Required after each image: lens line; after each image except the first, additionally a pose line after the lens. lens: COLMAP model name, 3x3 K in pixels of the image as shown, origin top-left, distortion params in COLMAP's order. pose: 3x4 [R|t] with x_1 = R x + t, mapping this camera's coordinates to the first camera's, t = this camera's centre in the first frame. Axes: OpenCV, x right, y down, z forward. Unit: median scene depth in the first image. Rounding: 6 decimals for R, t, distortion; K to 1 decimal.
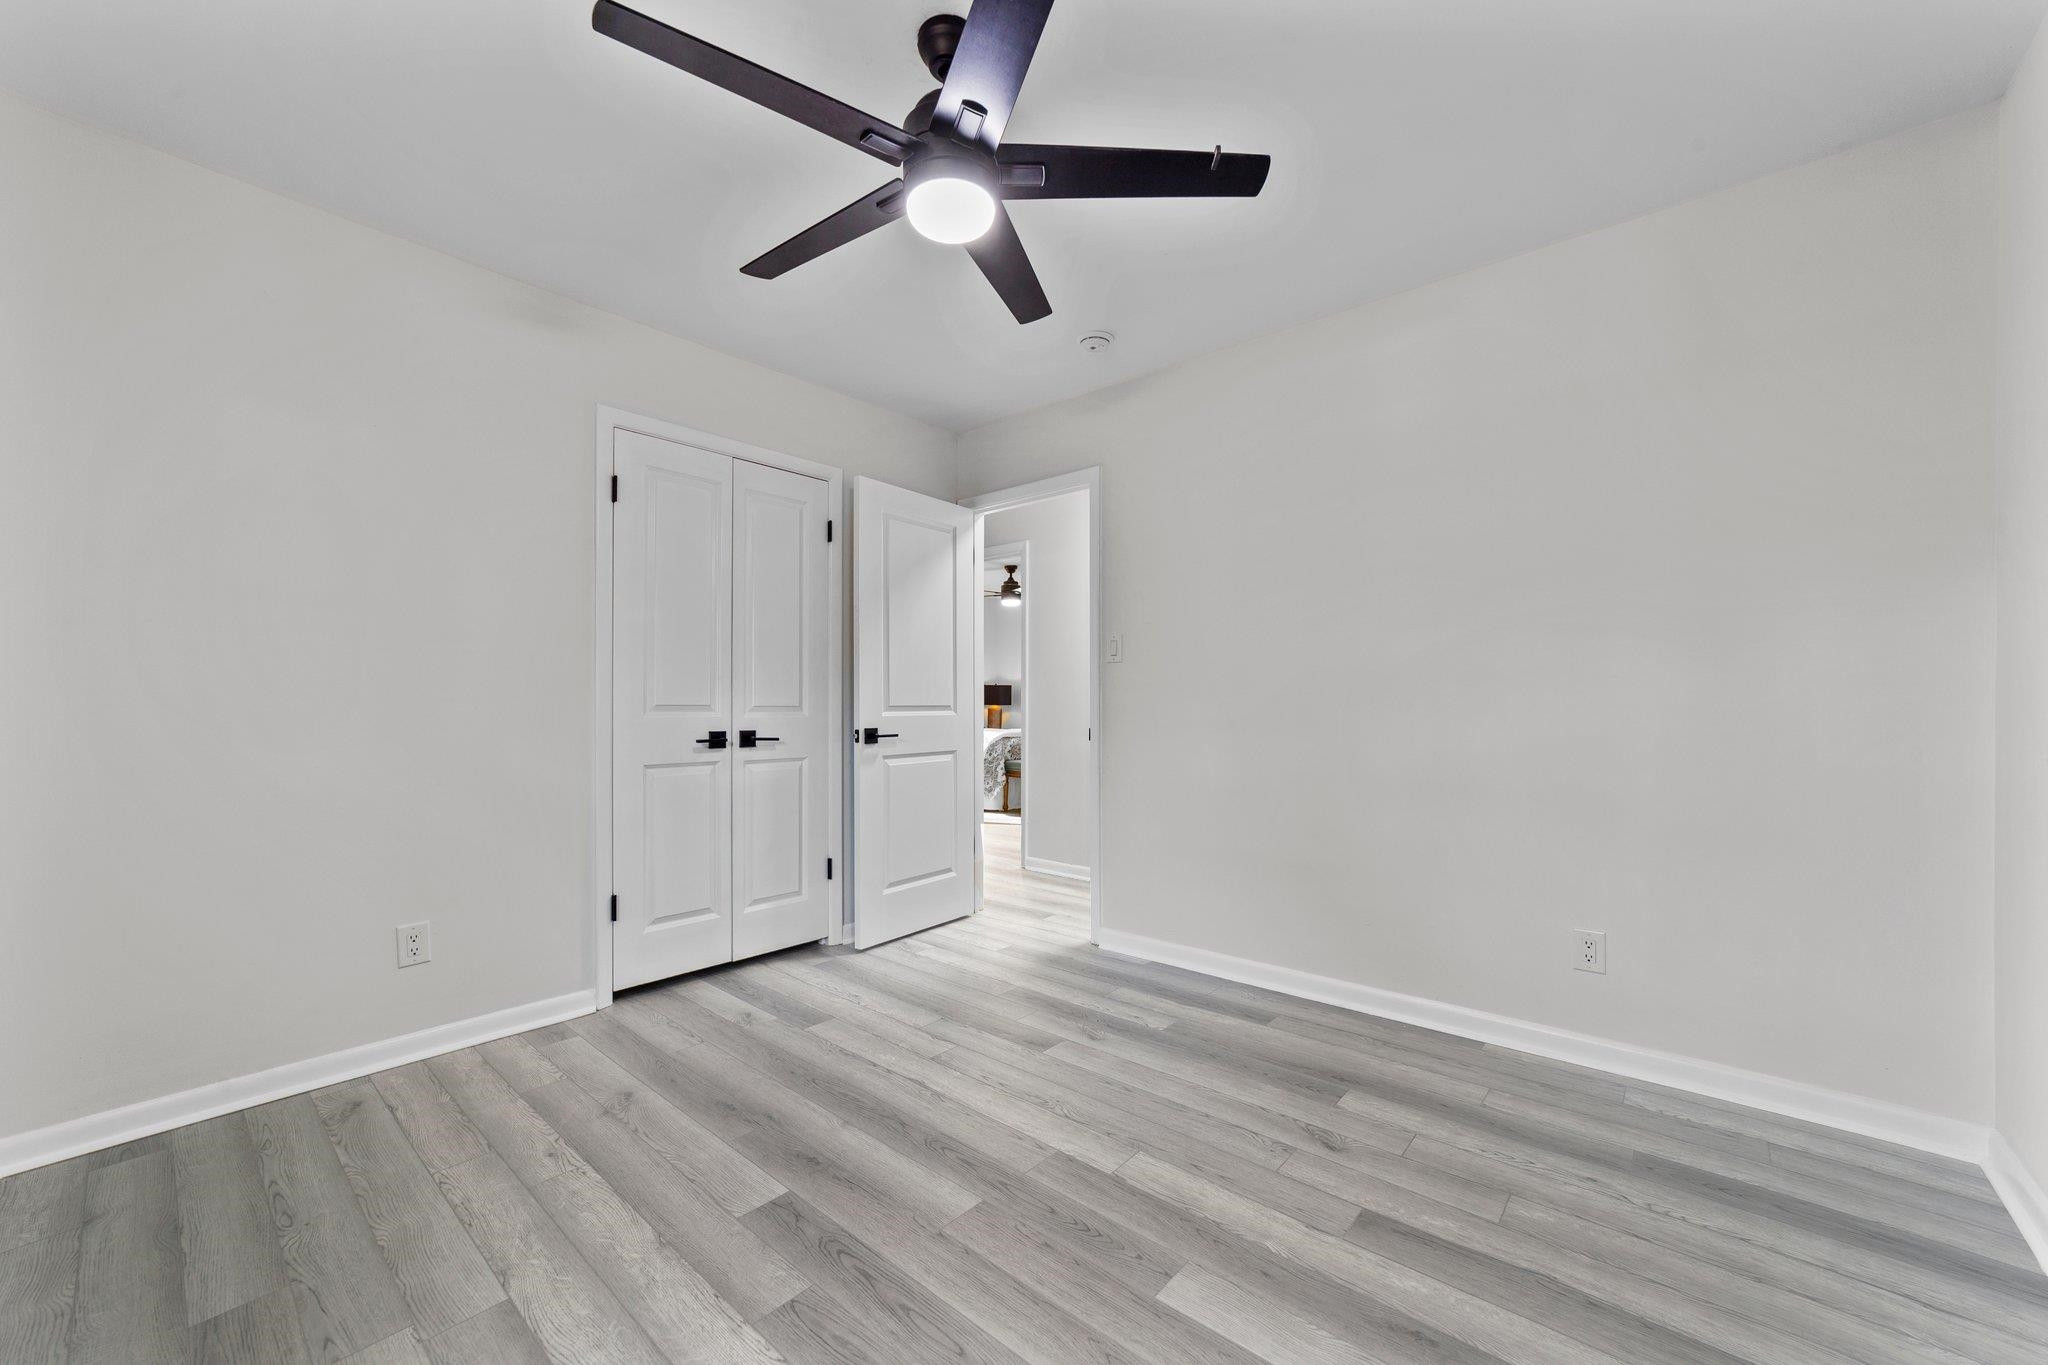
lens RADIAL K [[780.8, 0, 1030.9], [0, 780.8, 701.7], [0, 0, 1]] dist [-0.003240, 0.000231]
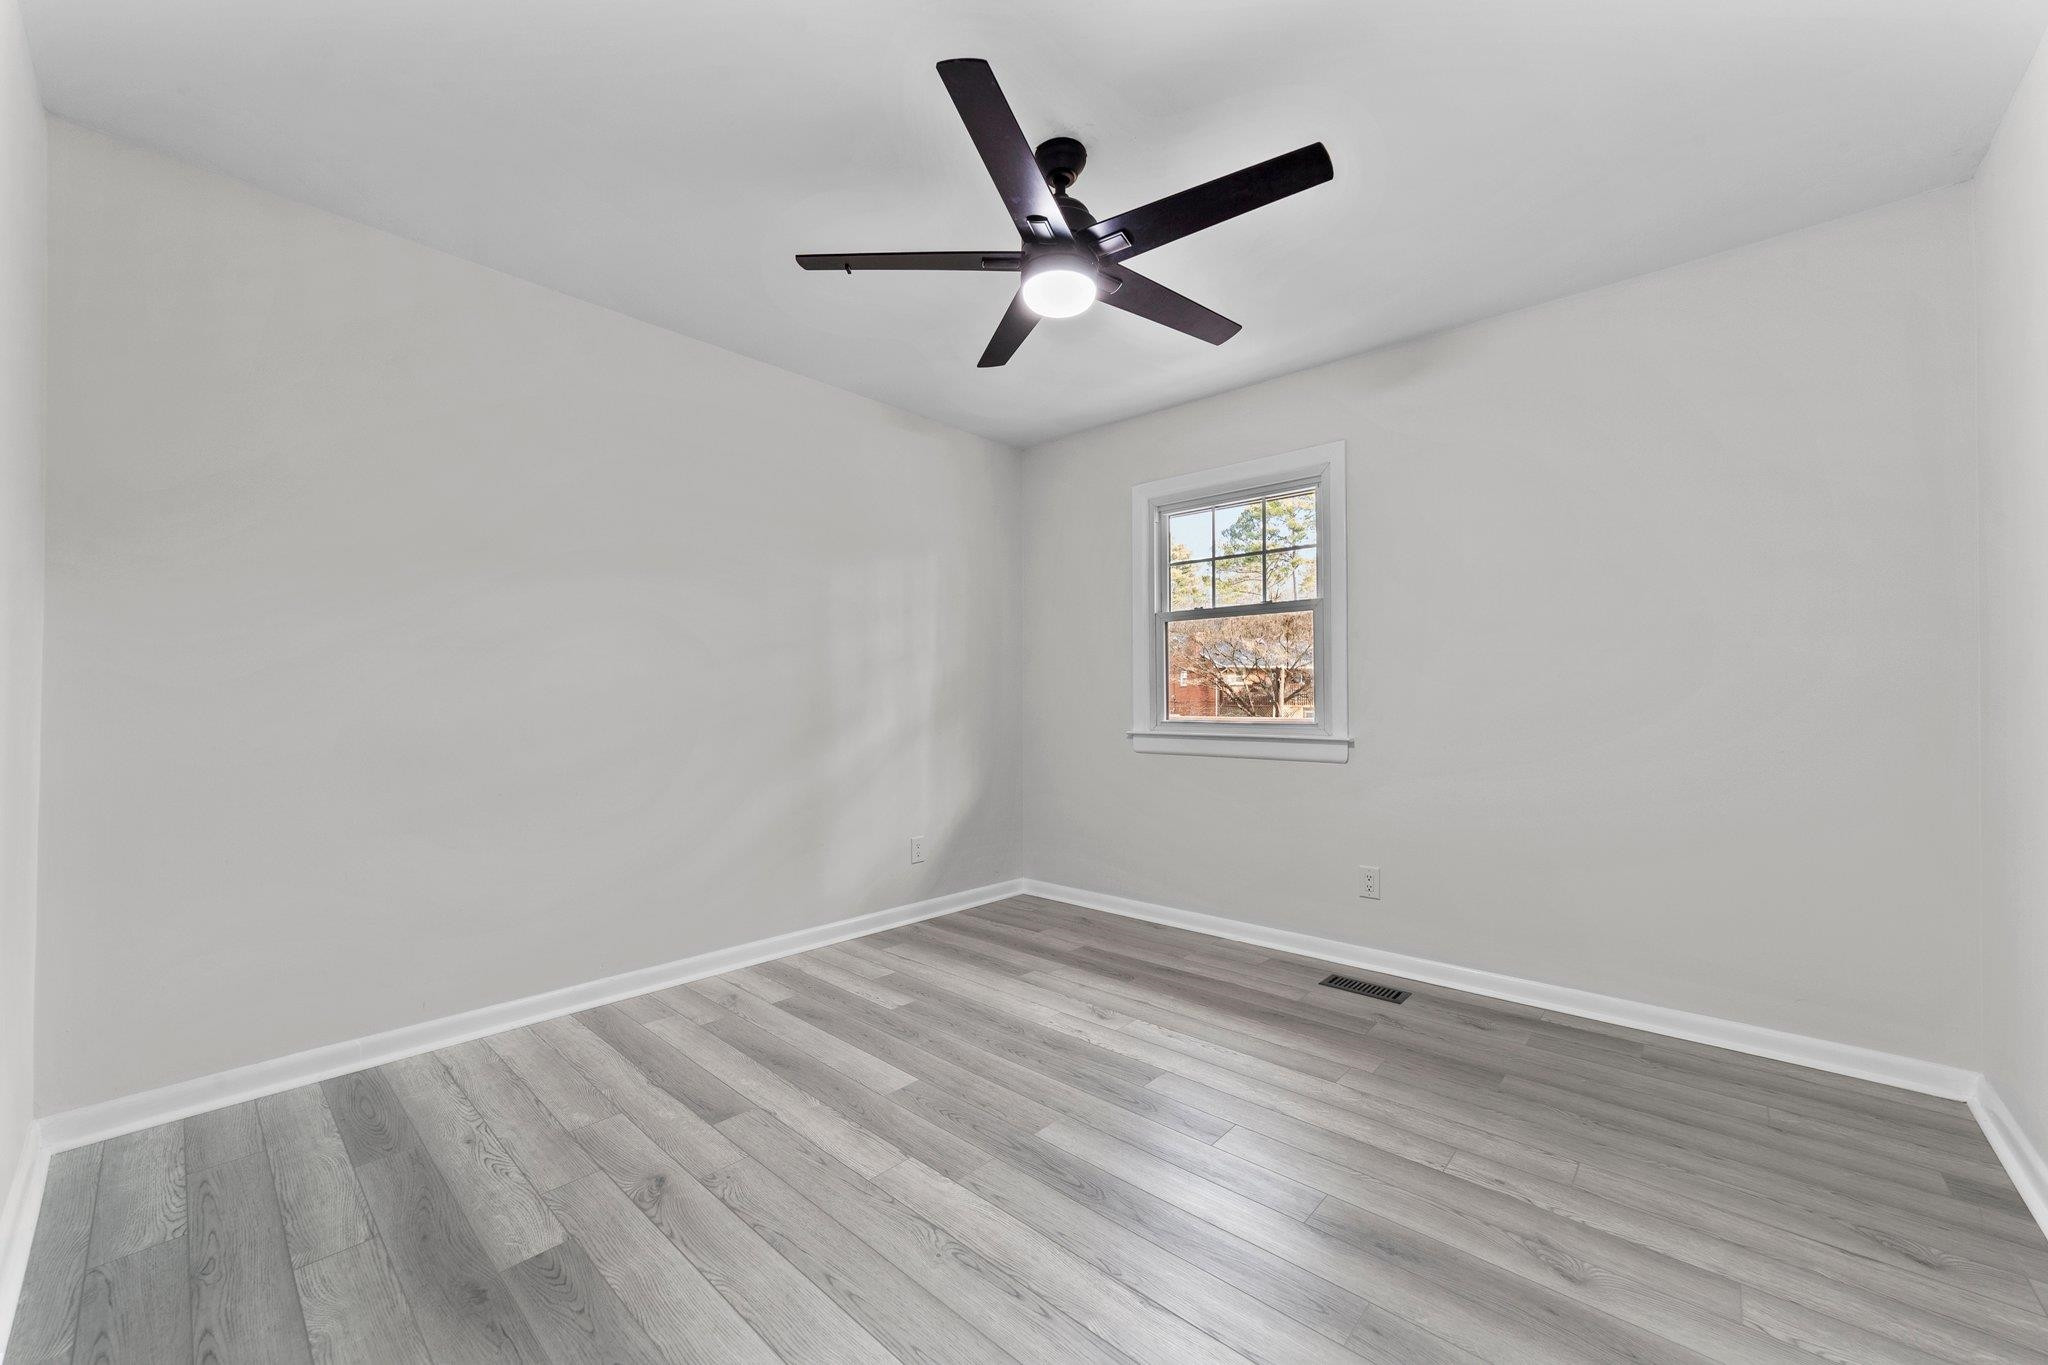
lens RADIAL K [[780.8, 0, 1030.9], [0, 780.8, 701.7], [0, 0, 1]] dist [-0.003240, 0.000231]
pose [[-0.999797, 0.000274, 0.020135, -0.075975], [0.000238, 0.999998, -0.001799, 0.007860], [-0.020135, -0.001794, -0.999796, 2.021611]]
